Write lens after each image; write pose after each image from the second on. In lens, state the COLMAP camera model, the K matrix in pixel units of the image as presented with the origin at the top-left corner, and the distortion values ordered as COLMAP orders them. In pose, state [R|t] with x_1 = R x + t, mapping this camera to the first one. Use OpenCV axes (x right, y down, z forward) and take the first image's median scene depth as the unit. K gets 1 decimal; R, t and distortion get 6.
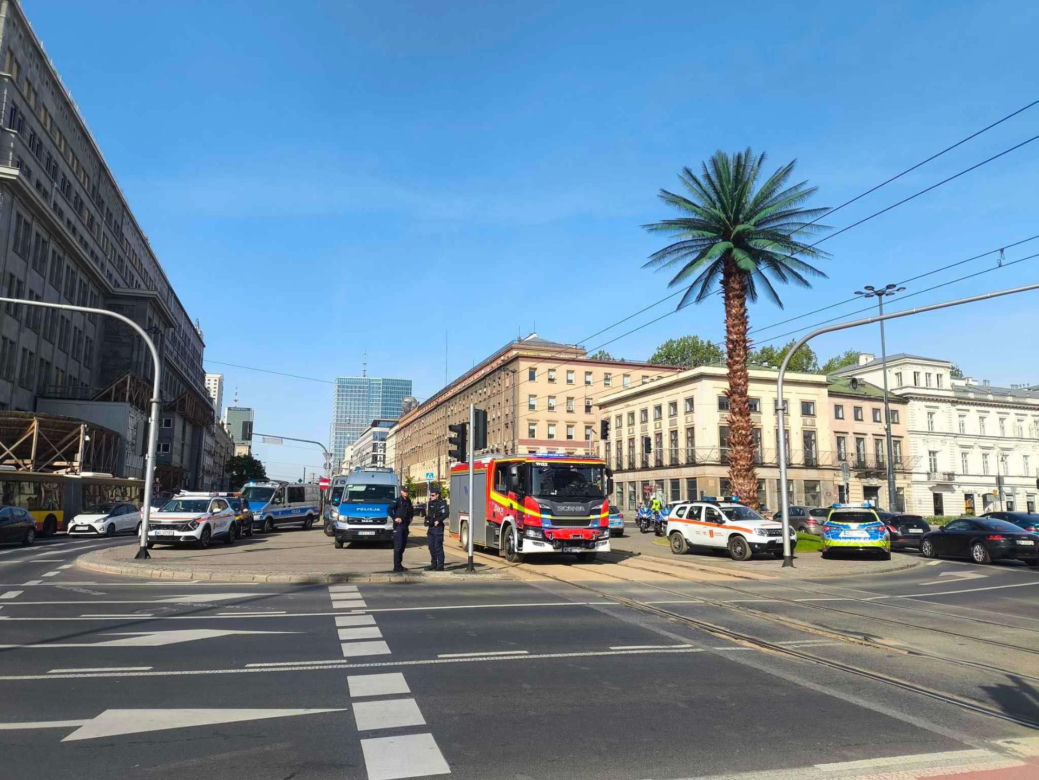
lens RADIAL K [[770.9, 0, 519.5], [0, 770.9, 390.0], [0, 0, 1]] dist [0.079034, -0.079429]
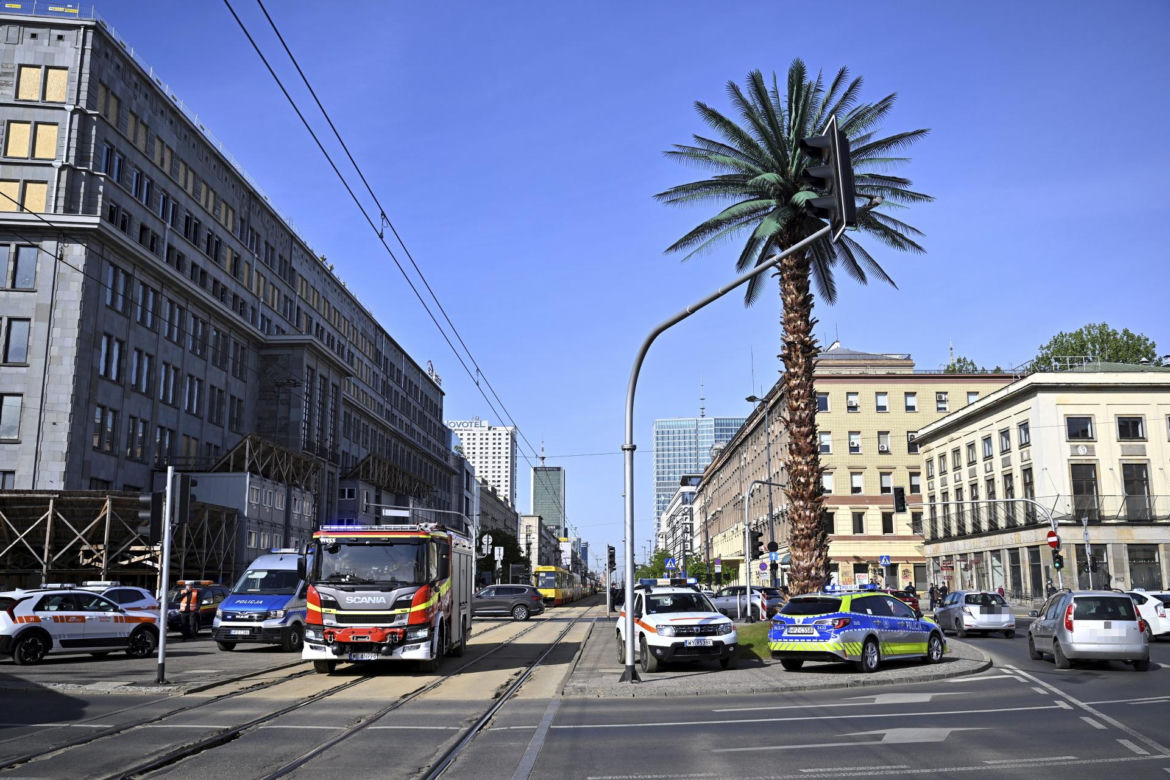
lens RADIAL K [[1066.4, 0, 563.8], [0, 1066.4, 388.7], [0, 0, 1]] dist [-0.001676, 0.002839]
pose [[0.943057, -0.073629, -0.324380, 0.149202], [0.060220, 0.996871, -0.051200, 0.004227], [0.327135, 0.028750, 0.944540, 0.025072]]
